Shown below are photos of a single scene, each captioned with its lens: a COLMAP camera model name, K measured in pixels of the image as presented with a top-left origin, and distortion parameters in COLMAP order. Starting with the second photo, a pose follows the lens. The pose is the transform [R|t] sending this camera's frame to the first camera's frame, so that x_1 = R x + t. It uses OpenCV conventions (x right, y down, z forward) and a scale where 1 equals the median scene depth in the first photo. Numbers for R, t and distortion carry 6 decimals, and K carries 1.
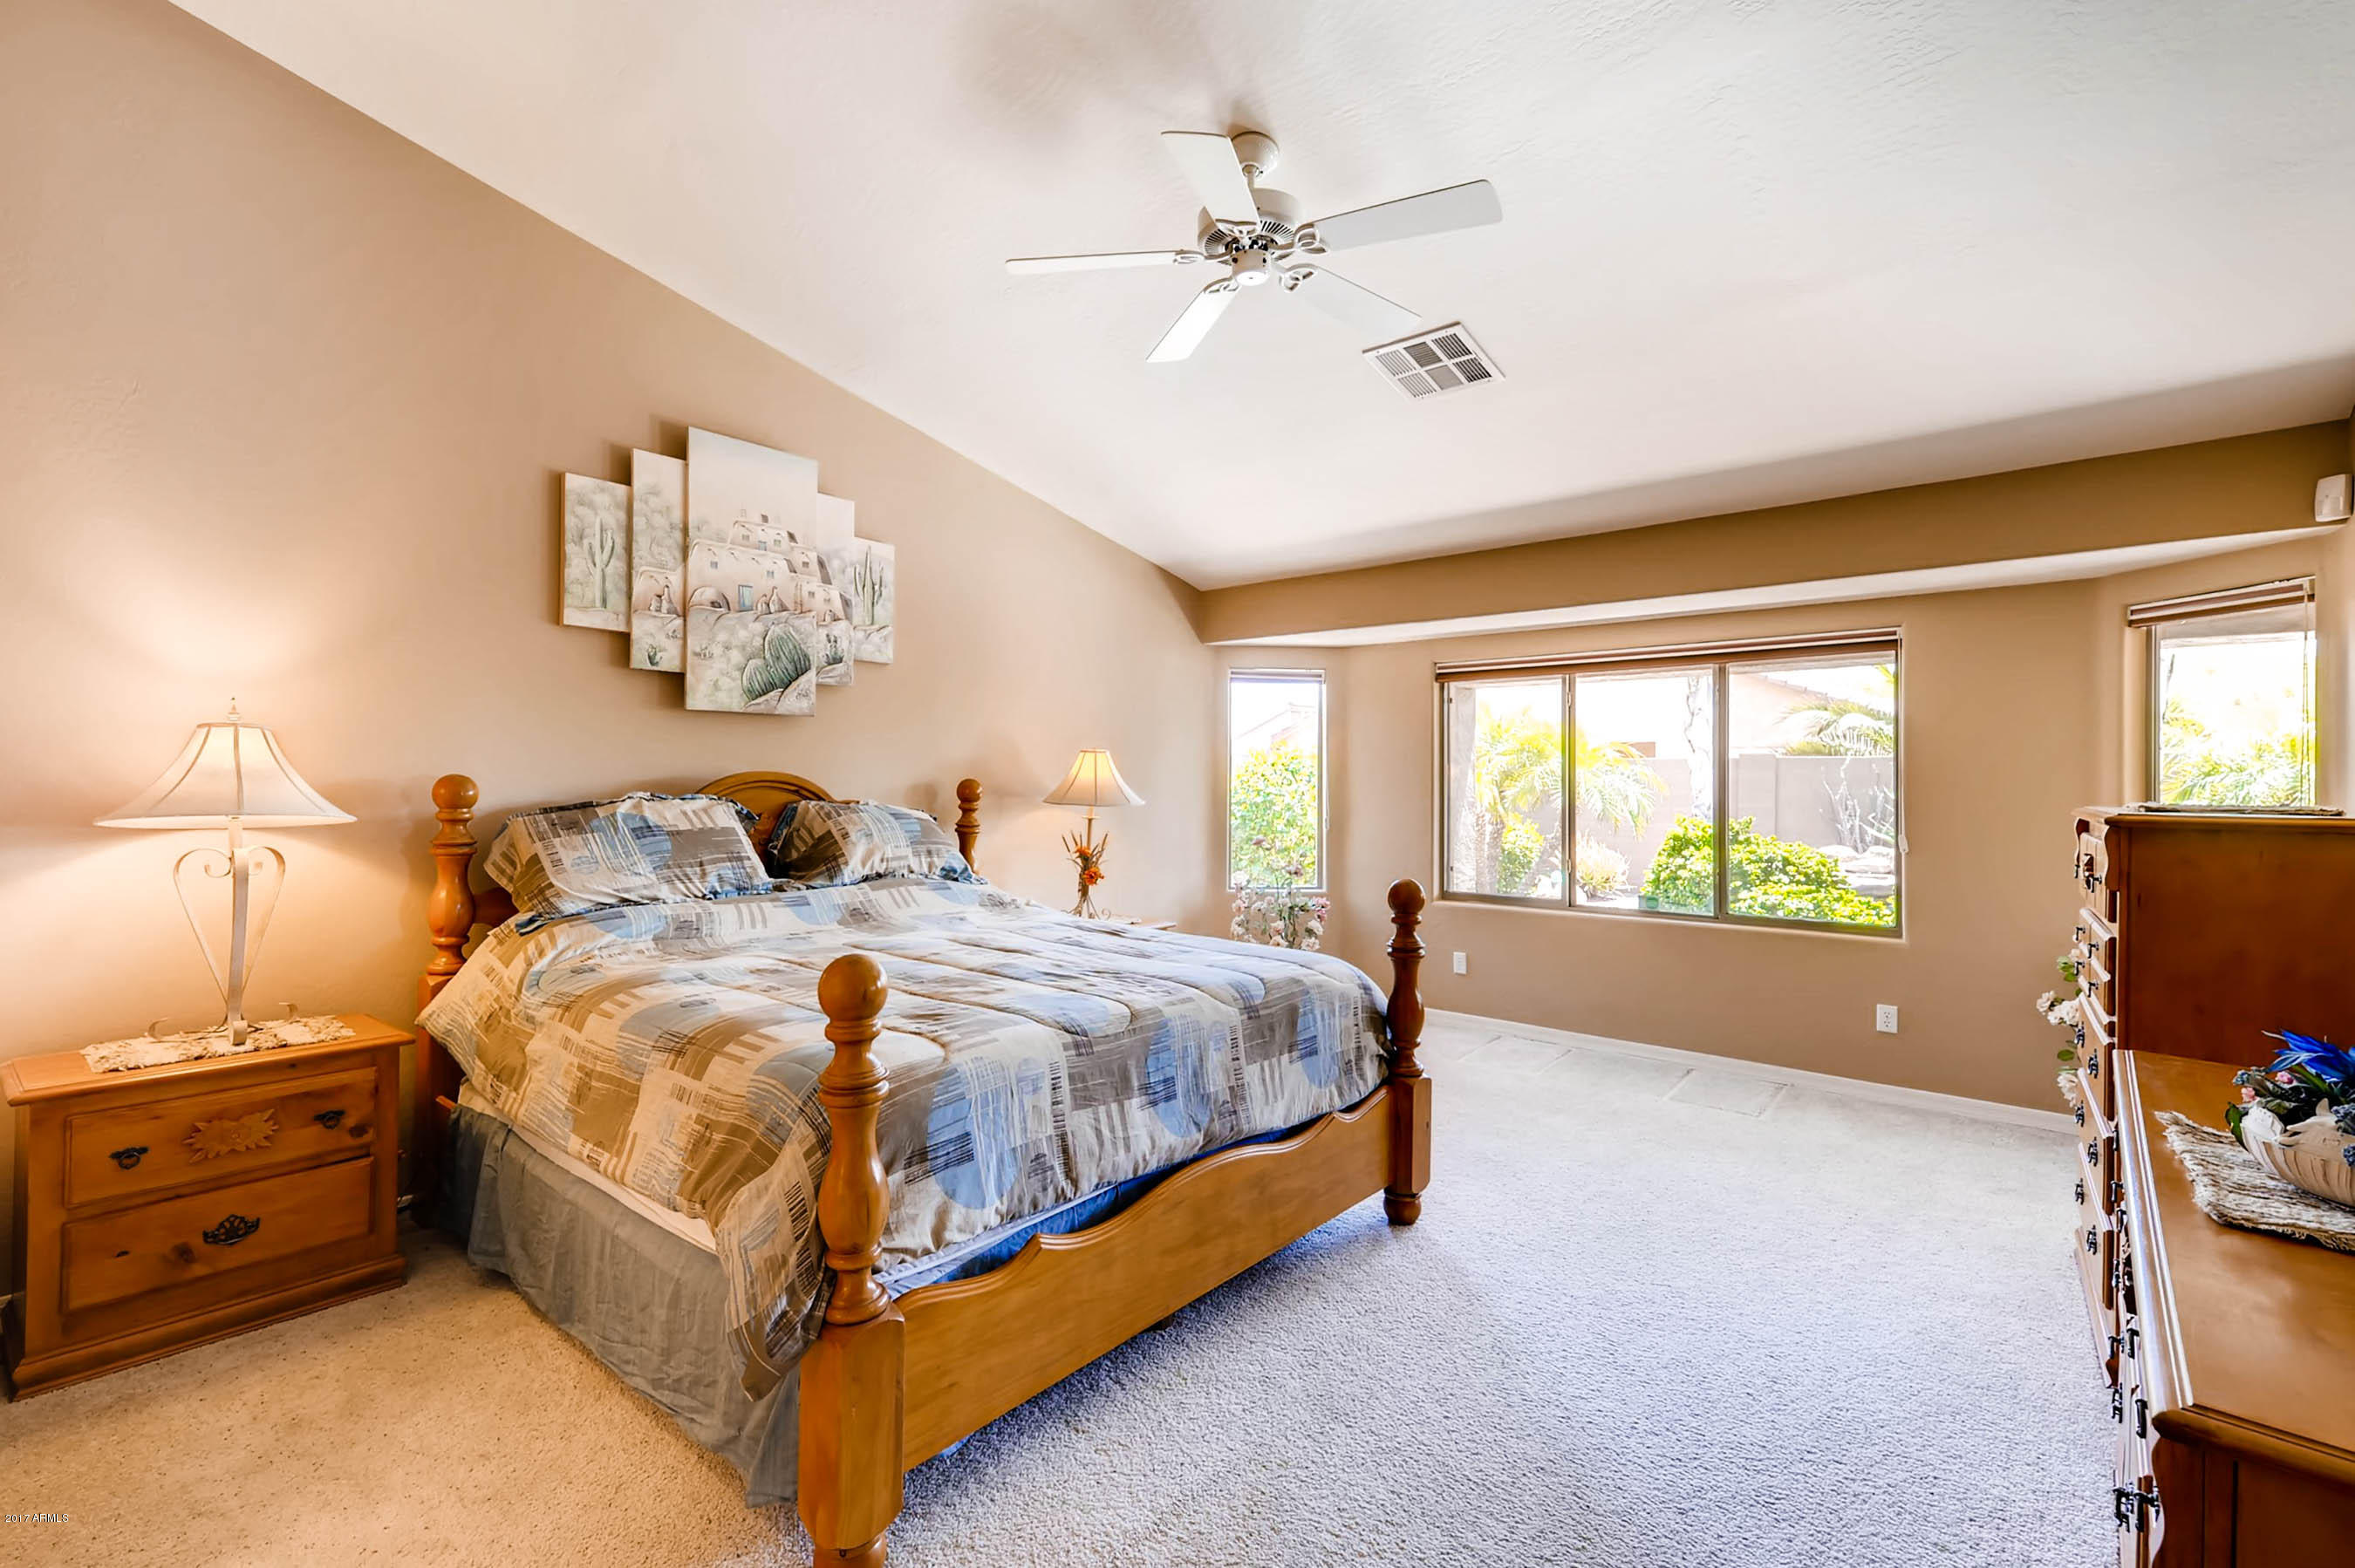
lens RADIAL K [[1022.6, 0, 1189.8], [0, 1022.6, 790.5], [0, 0, 1]] dist [0.020137, 0.000107]
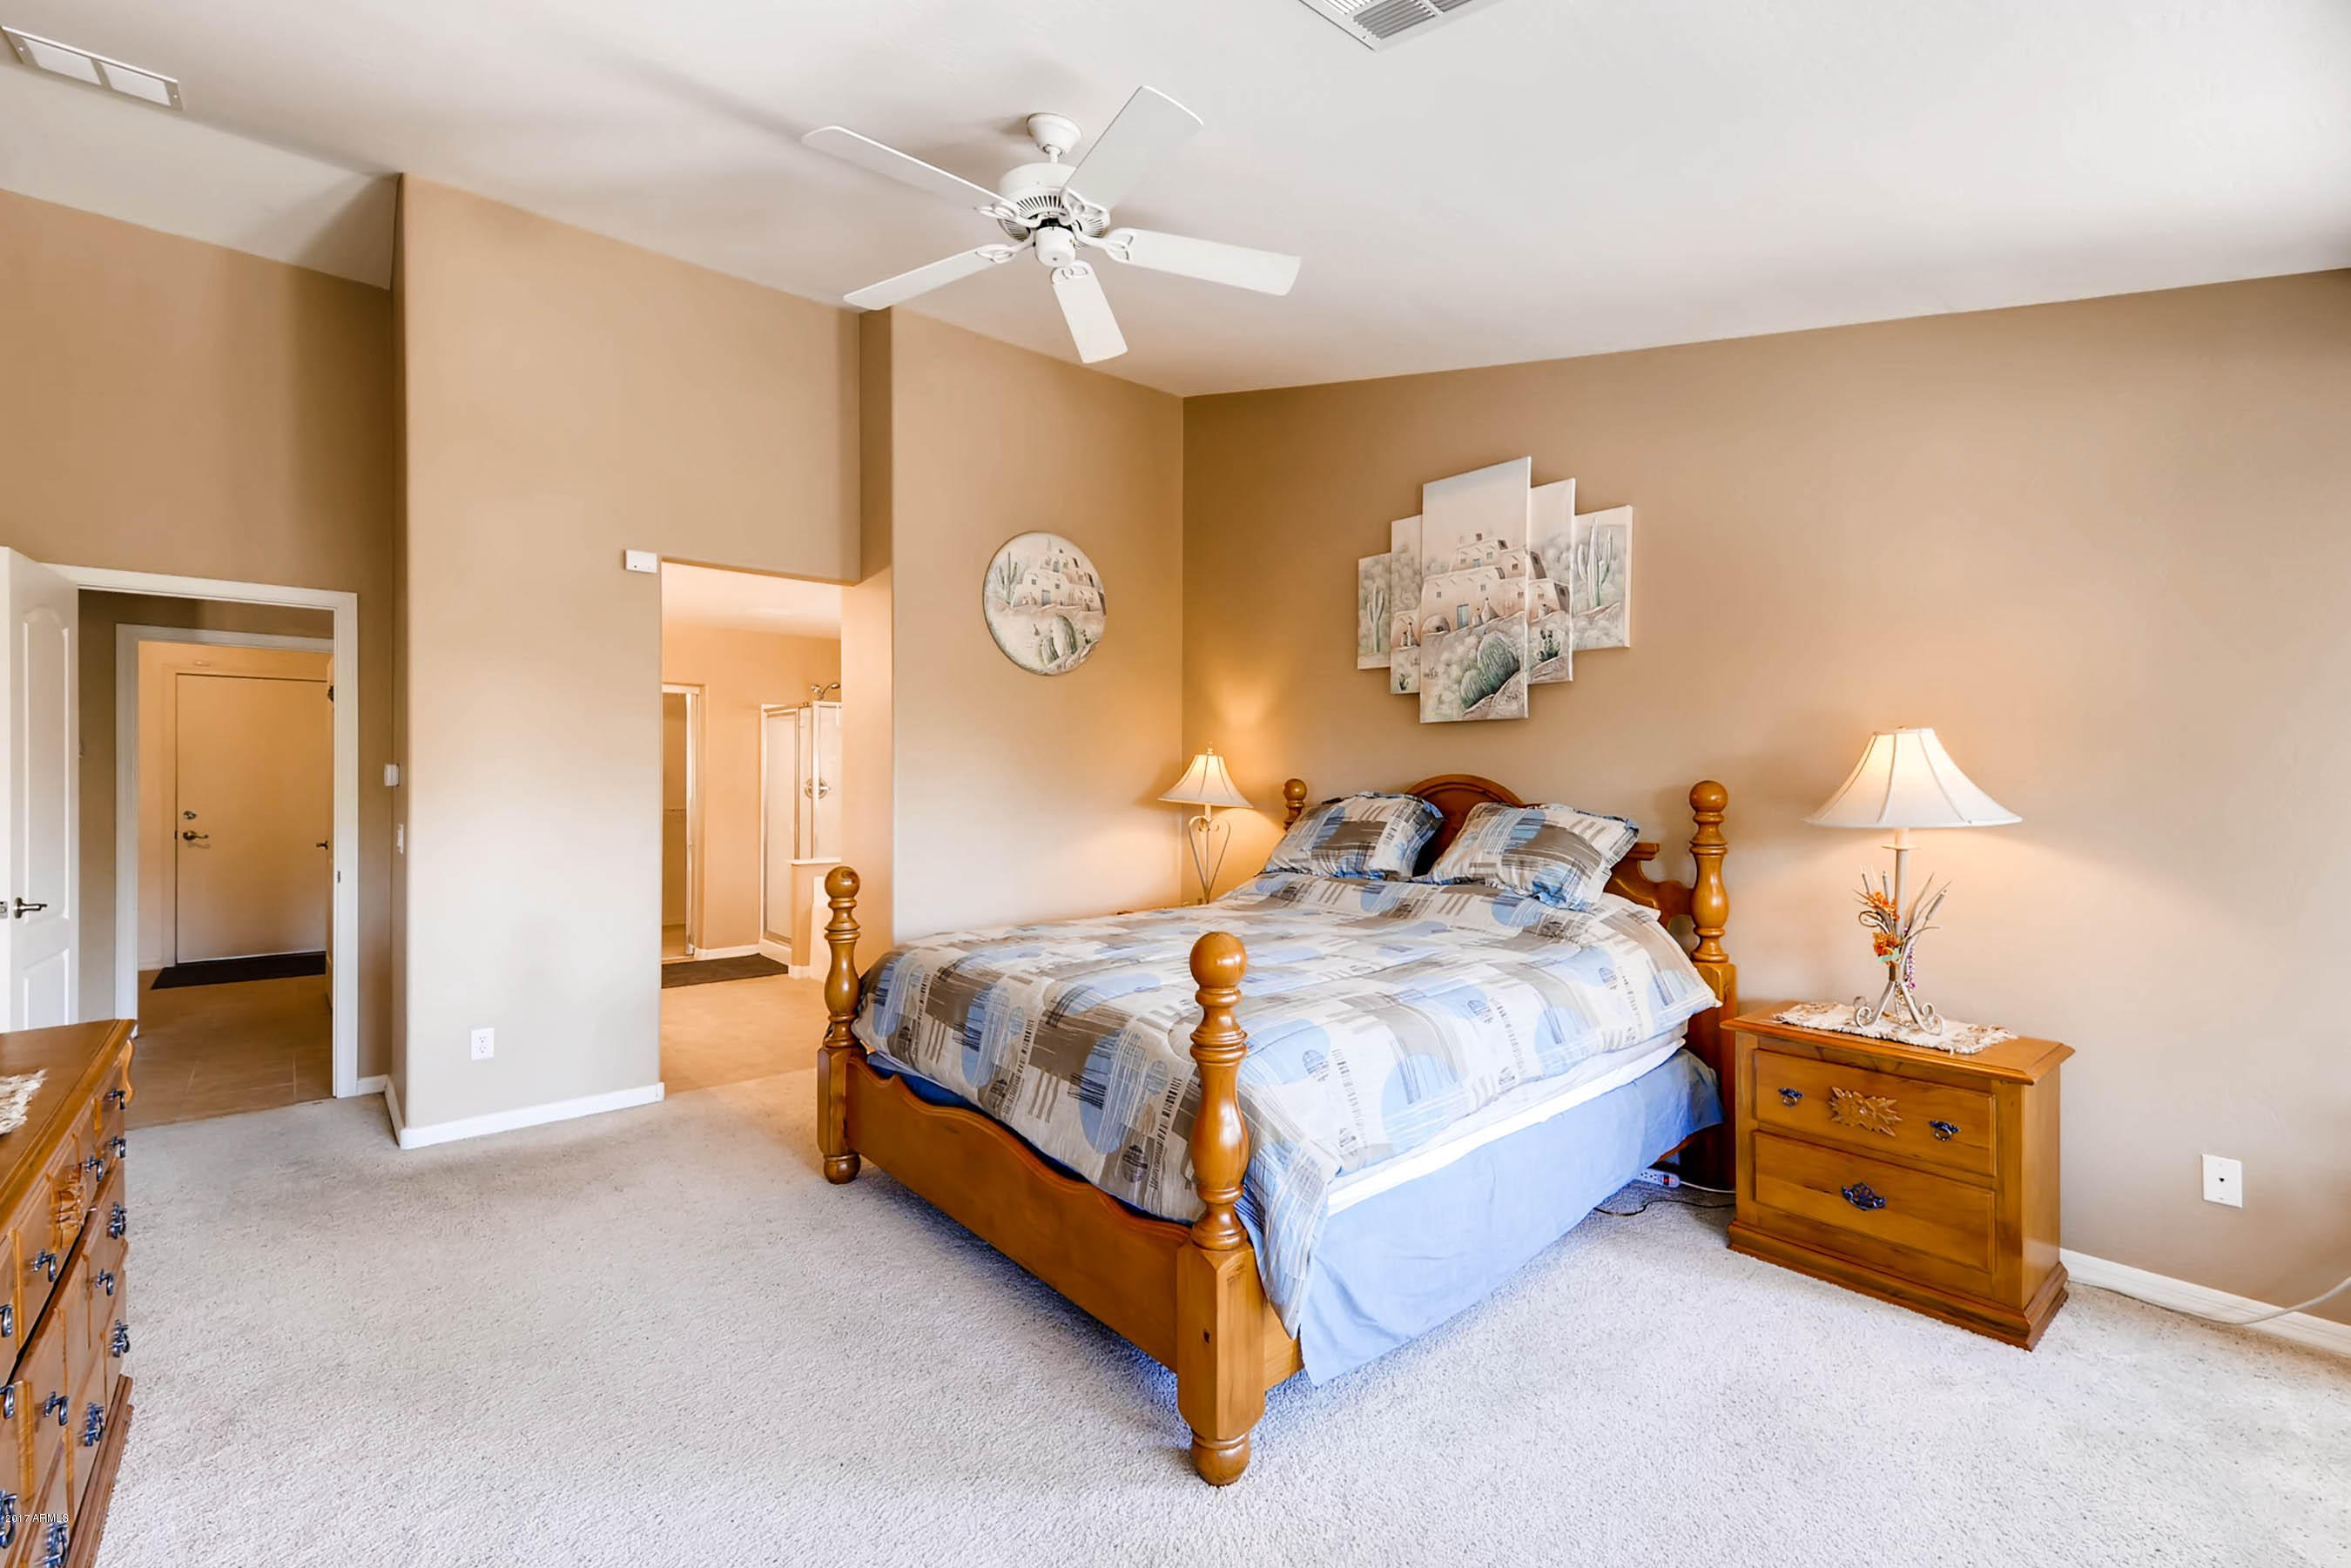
lens RADIAL K [[1020.9, 0, 1189.0], [0, 1020.9, 780.5], [0, 0, 1]] dist [0.020137, 0.000107]
pose [[-0.150057, -0.005683, -0.988661, 0.687915], [-0.011015, 0.999931, -0.004076, -0.004454], [0.988616, 0.010278, -0.150110, 0.876044]]
